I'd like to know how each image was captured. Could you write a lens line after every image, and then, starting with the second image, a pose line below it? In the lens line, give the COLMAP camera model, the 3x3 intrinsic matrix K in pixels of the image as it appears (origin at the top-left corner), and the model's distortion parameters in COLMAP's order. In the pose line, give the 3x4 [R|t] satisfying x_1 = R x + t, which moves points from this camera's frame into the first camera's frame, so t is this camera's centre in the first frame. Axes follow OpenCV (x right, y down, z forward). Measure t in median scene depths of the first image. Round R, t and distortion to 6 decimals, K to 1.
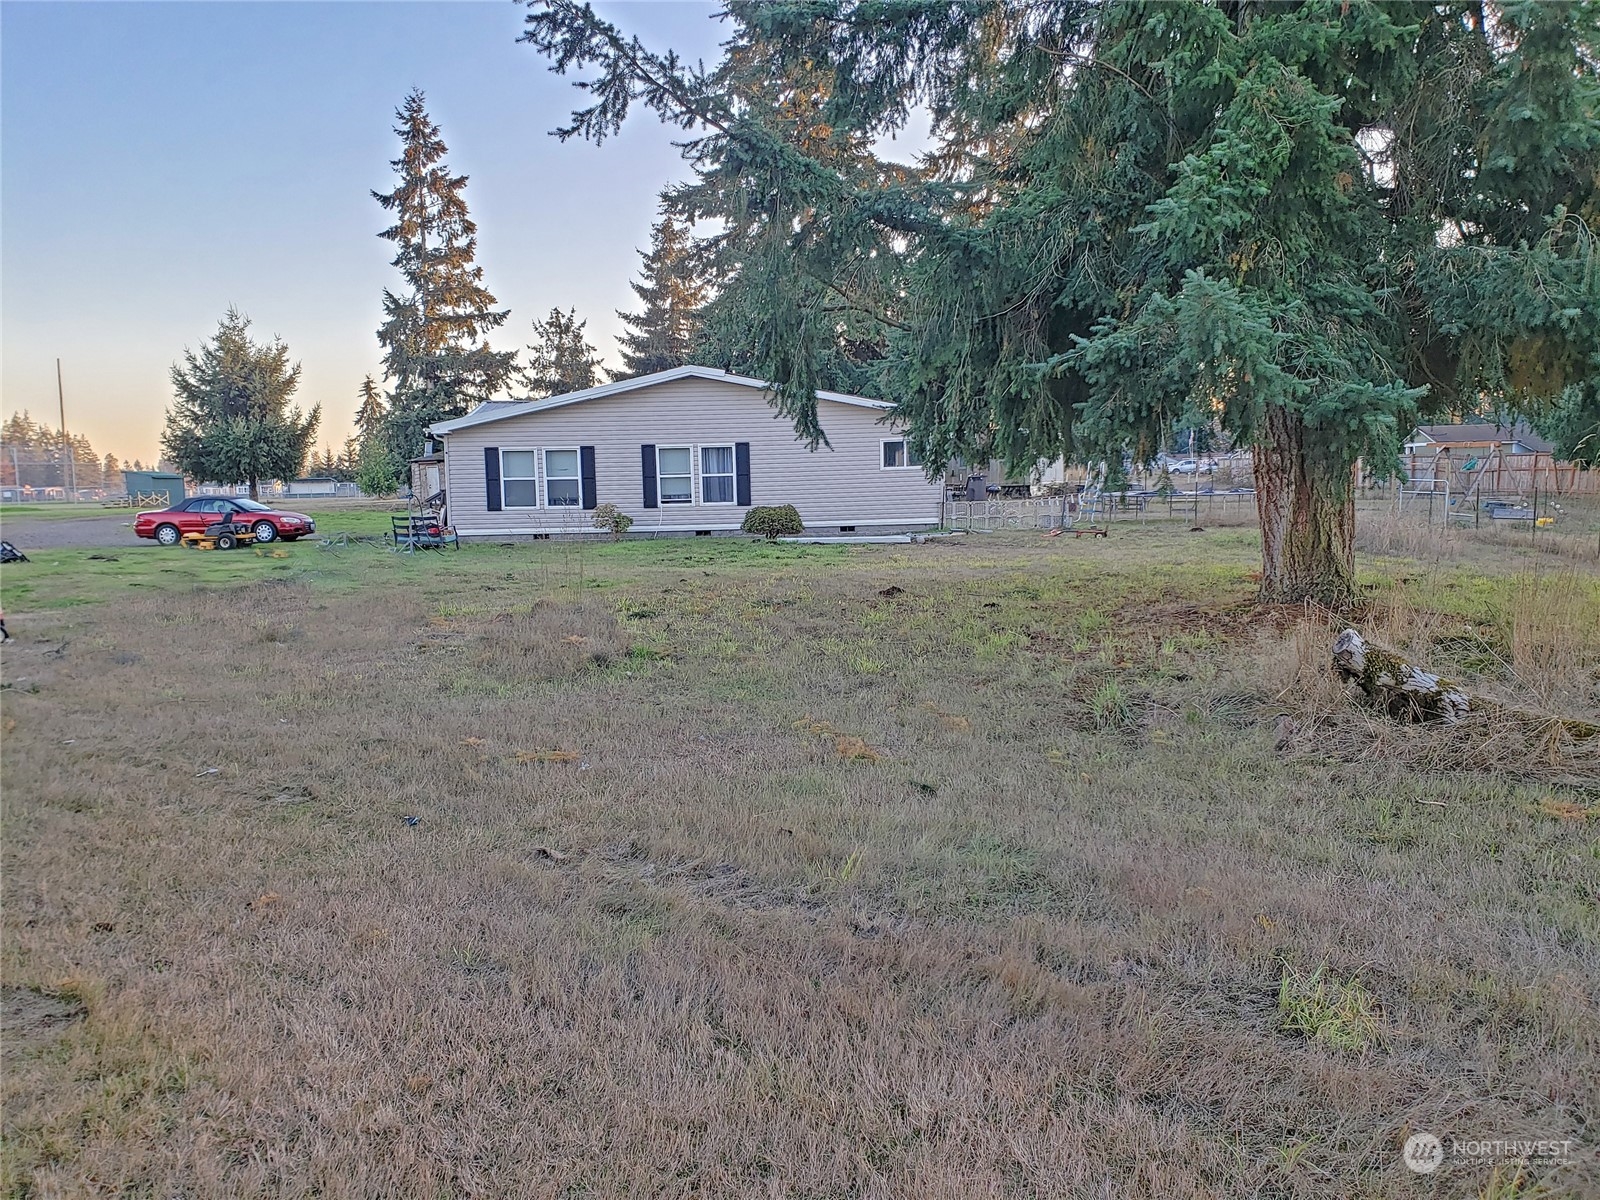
lens RADIAL K [[1175.5, 0, 793.6], [0, 1175.5, 575.8], [0, 0, 1]] dist [0.080580, -0.071639]
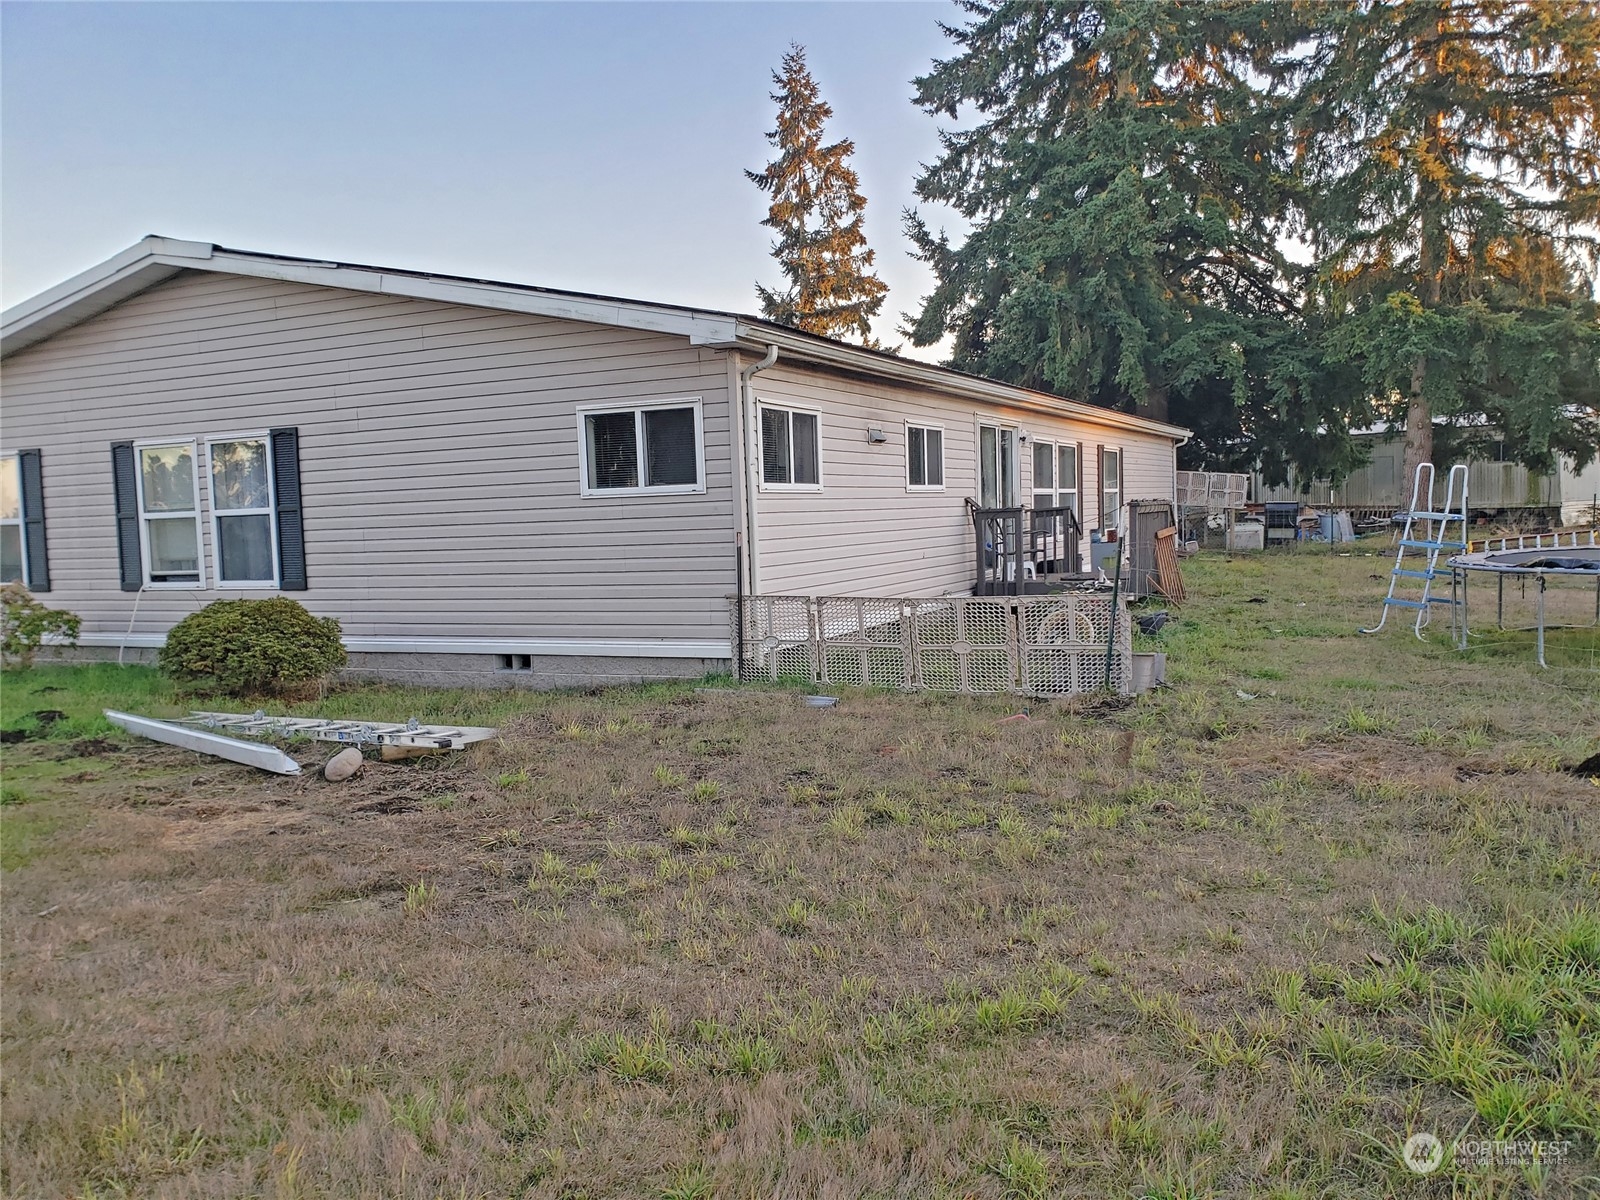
lens RADIAL K [[1241.8, 0, 800.0], [0, 1241.8, 600.0], [0, 0, 1]] dist [0.041493, -0.031436]
pose [[0.900001, 0.026595, -0.435075, 0.083227], [-0.026510, 0.999629, 0.006265, -0.018278], [0.435080, 0.005895, 0.900373, 0.200876]]
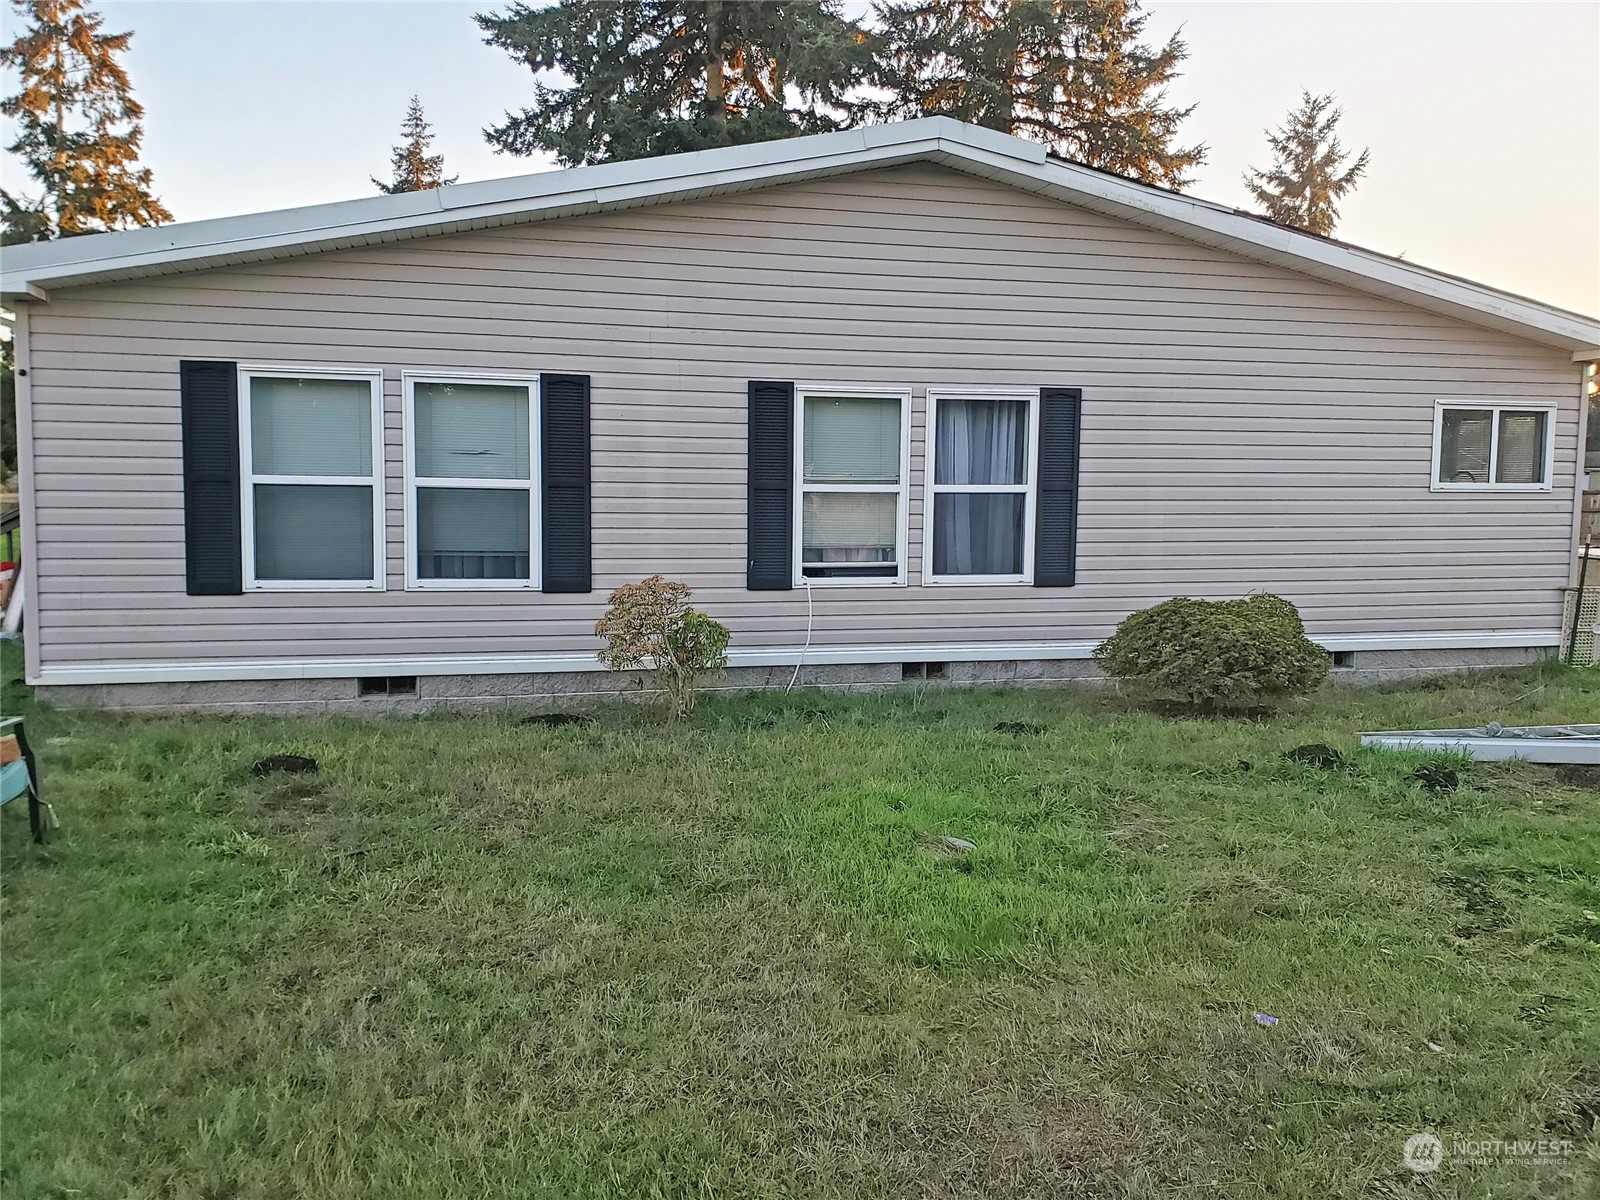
lens RADIAL K [[1241.8, 0, 800.0], [0, 1241.8, 600.0], [0, 0, 1]] dist [0.041493, -0.031436]
pose [[0.974765, 0.014211, 0.222781, -0.053071], [-0.016097, 0.999848, 0.006656, -0.016464], [-0.222653, -0.010074, 0.974846, 0.196651]]
